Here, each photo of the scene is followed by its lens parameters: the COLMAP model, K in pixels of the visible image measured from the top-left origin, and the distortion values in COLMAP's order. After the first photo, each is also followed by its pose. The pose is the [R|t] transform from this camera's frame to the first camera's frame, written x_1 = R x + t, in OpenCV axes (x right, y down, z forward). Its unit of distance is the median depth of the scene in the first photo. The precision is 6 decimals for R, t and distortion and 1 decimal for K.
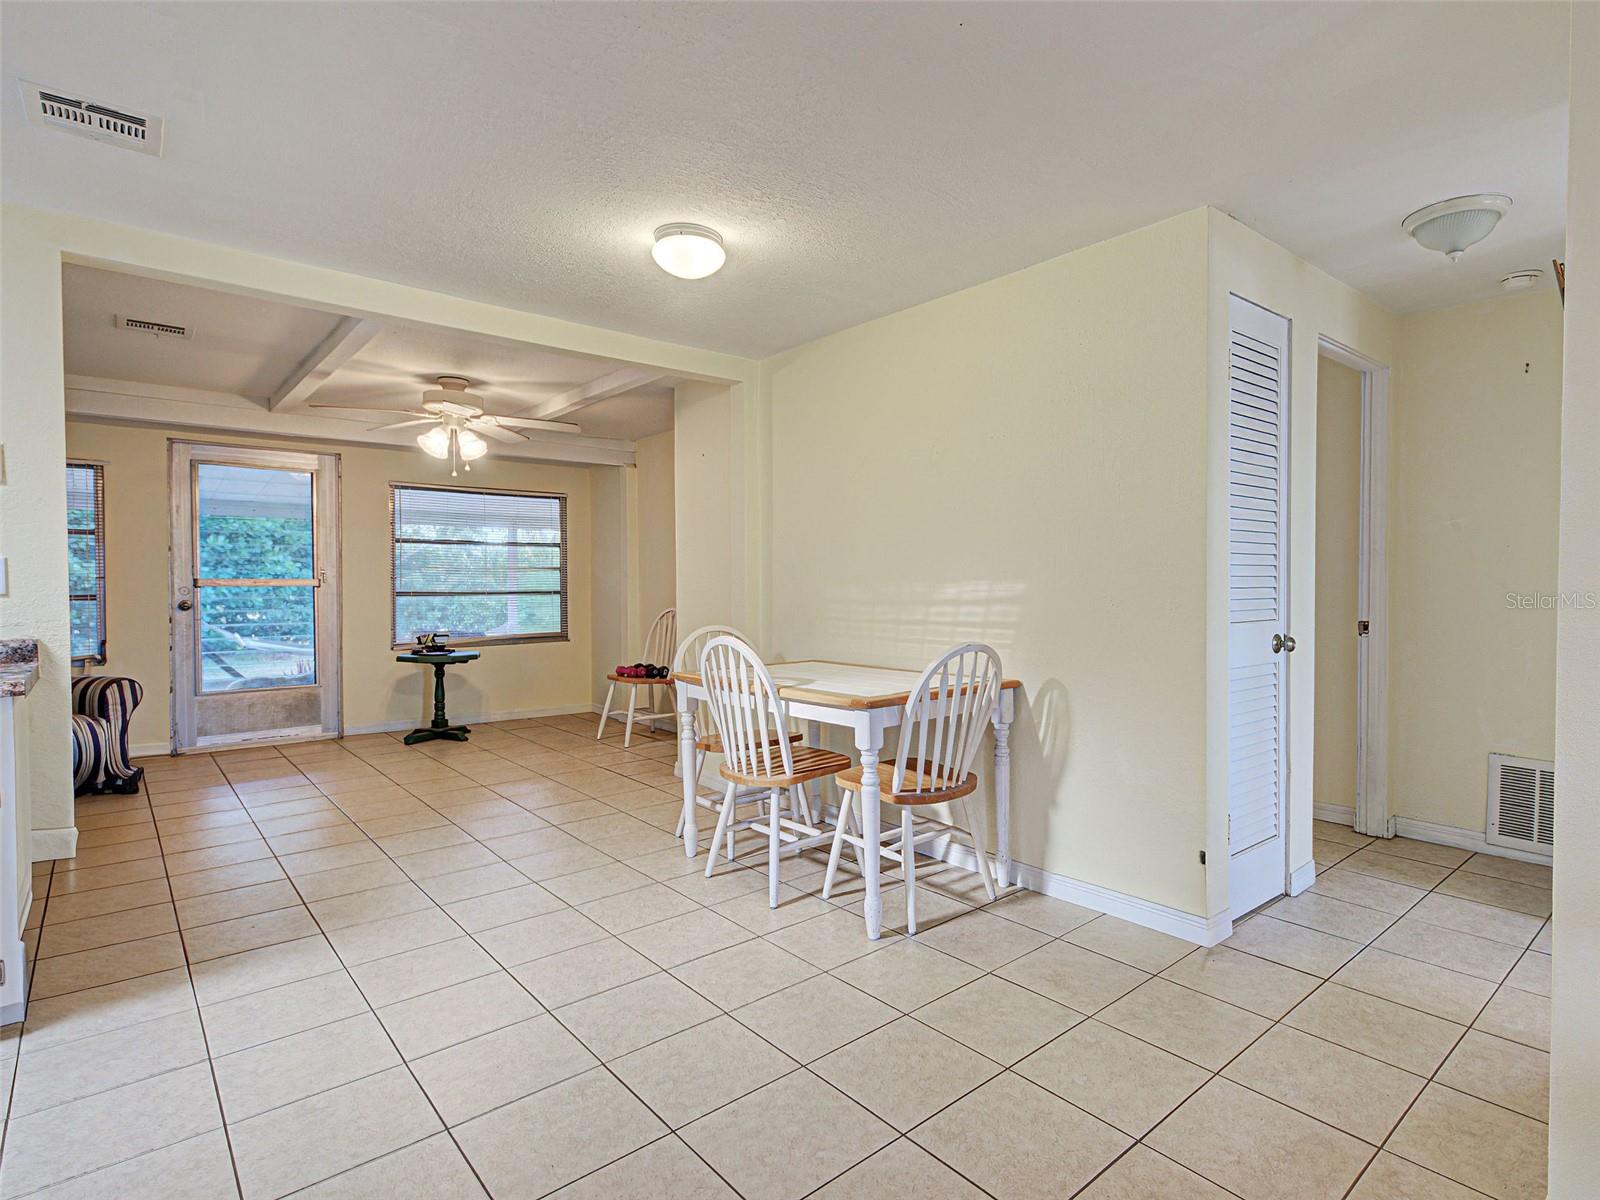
lens RADIAL K [[840.4, 0, 897.1], [0, 840.4, 600.0], [0, 0, 1]] dist [0.021503, -0.005705]
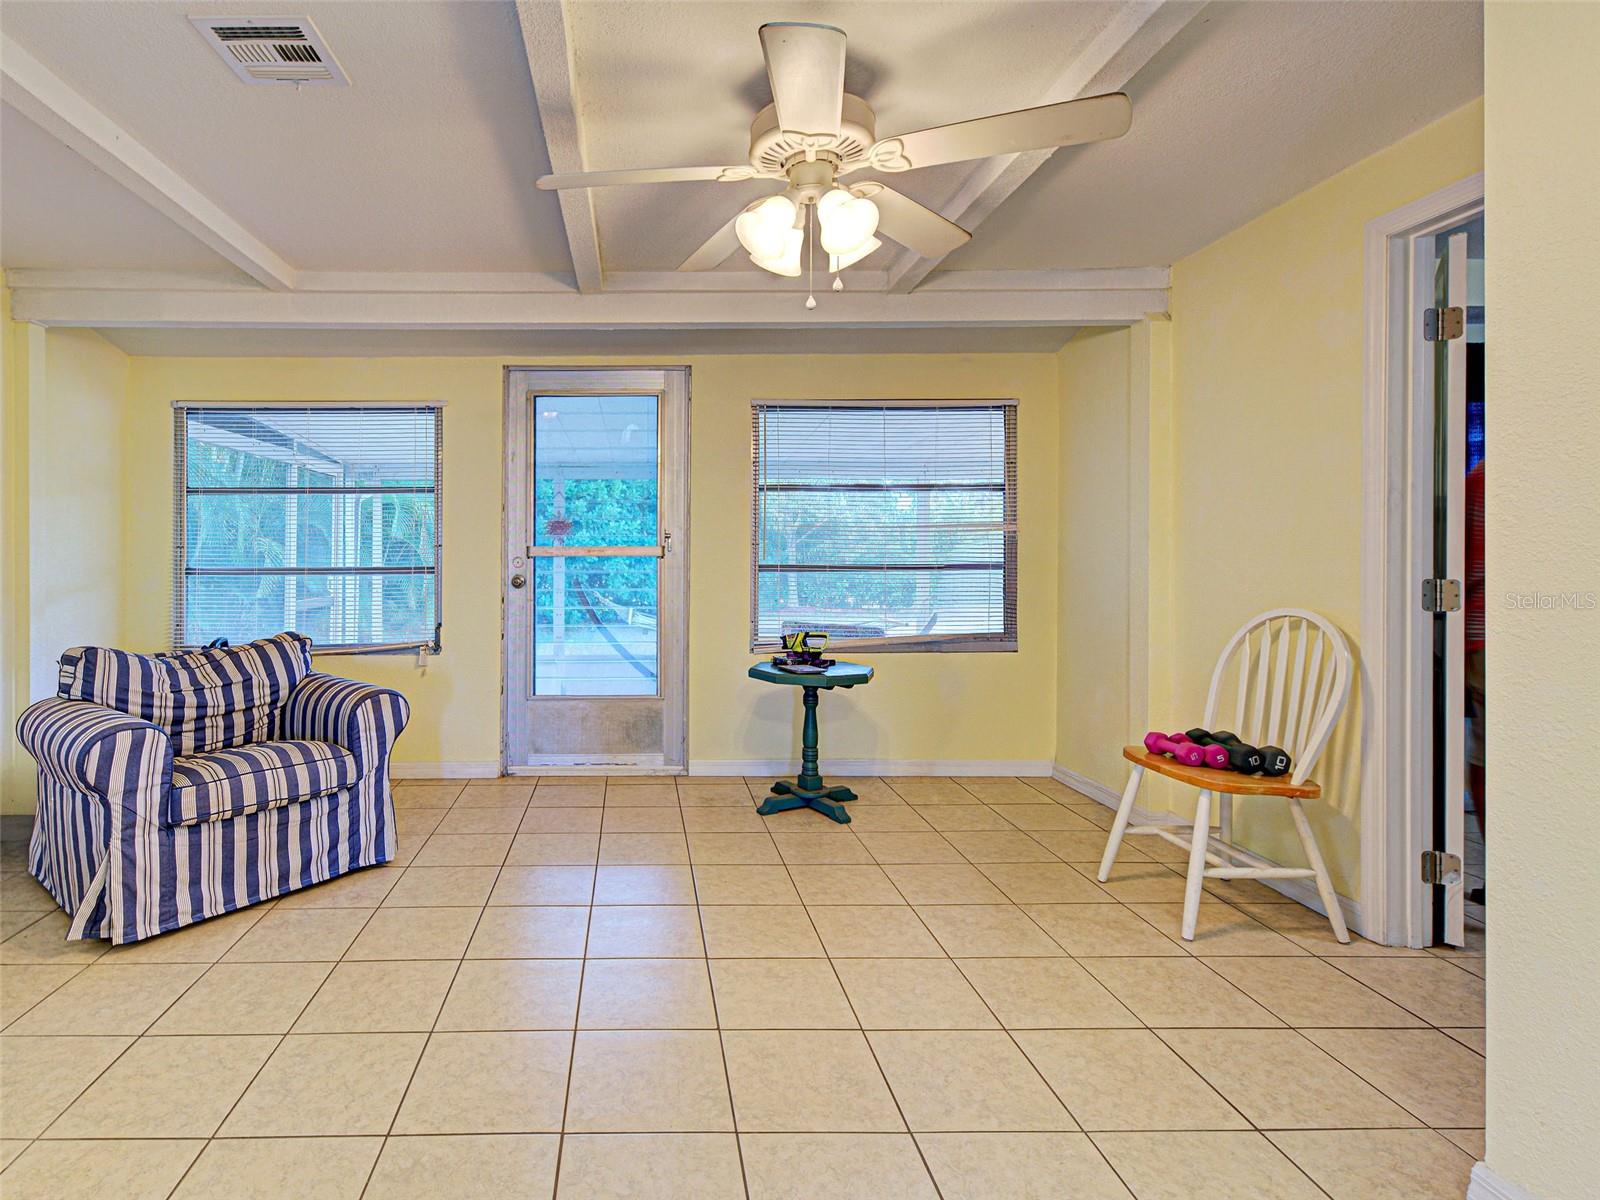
lens RADIAL K [[824.9, 0, 627.8], [0, 824.9, 560.5], [0, 0, 1]] dist [0.012960, -0.001448]
pose [[0.720950, 0.004592, -0.692972, -0.249632], [-0.013563, 0.999880, -0.007484, -0.008159], [0.692855, 0.014794, 0.720925, 0.532172]]
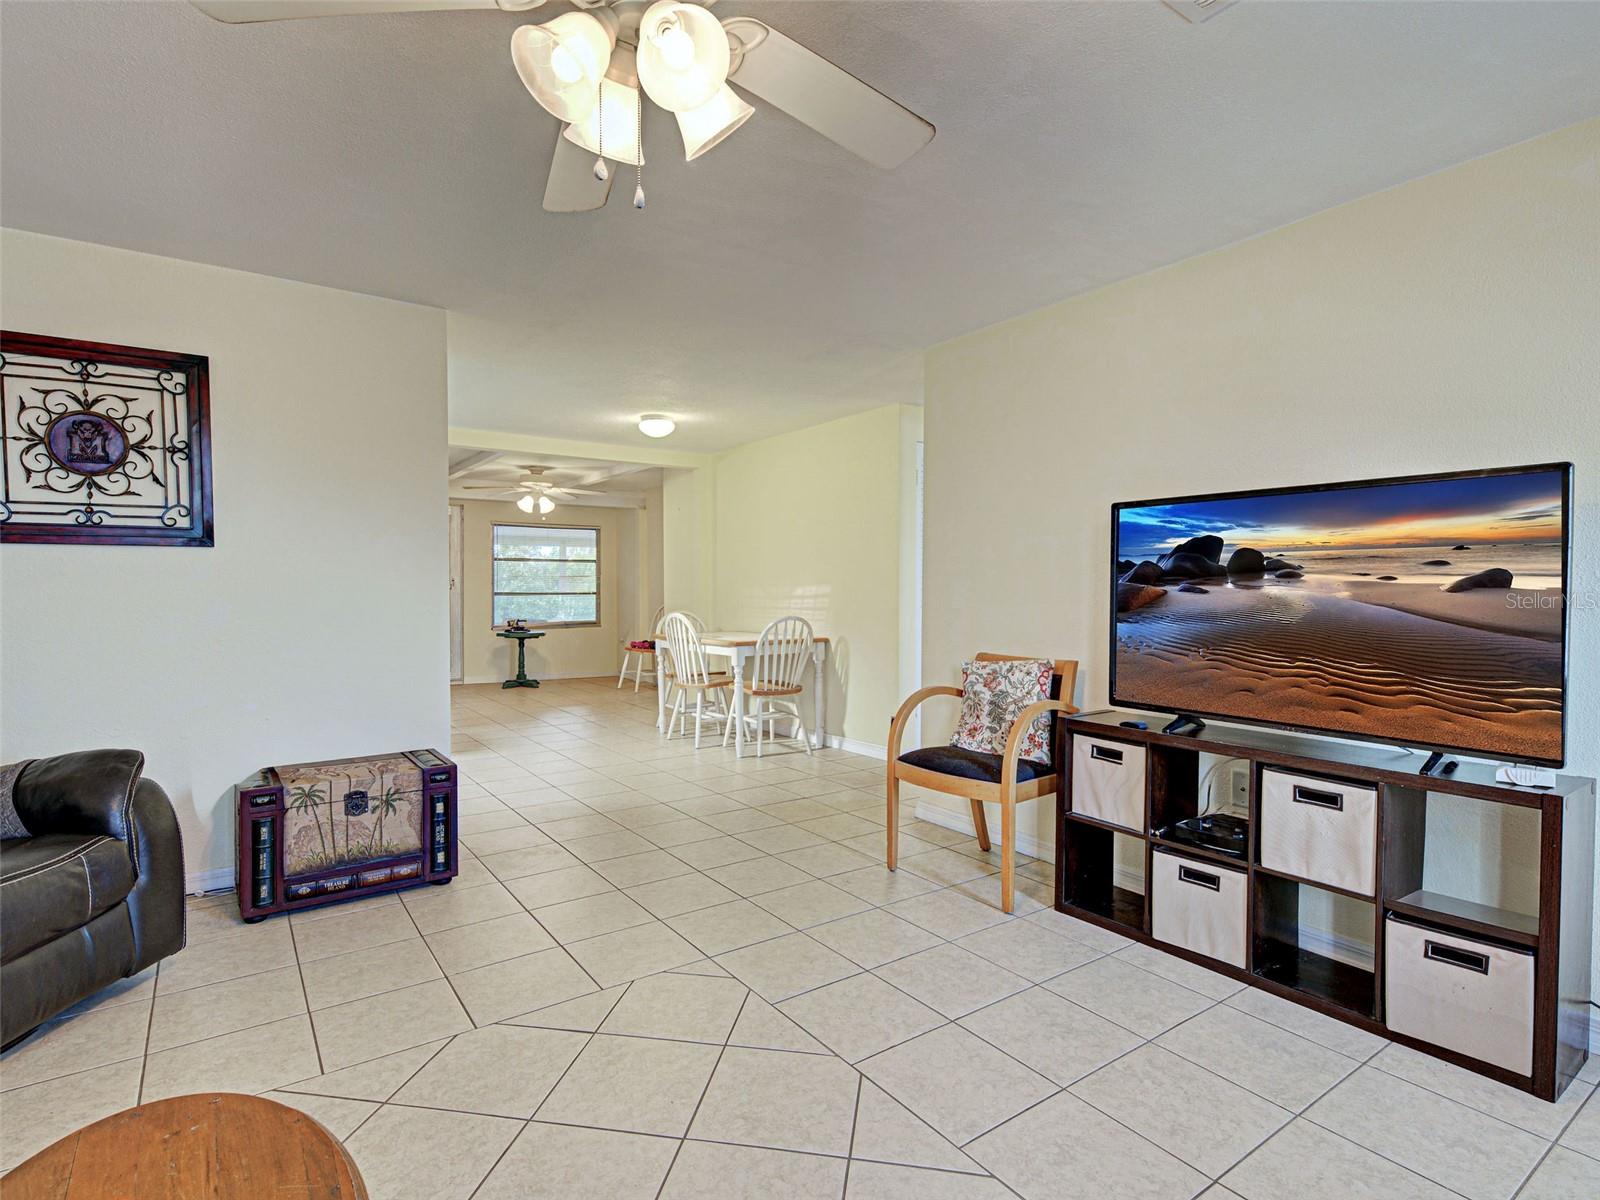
lens RADIAL K [[824.9, 0, 802.8], [0, 824.9, 606.2], [0, 0, 1]] dist [0.012960, -0.001448]
pose [[0.990951, 0.006054, -0.134085, 0.194325], [-0.006046, 0.999982, 0.000465, 0.013713], [0.134085, 0.000350, 0.990970, -0.485259]]
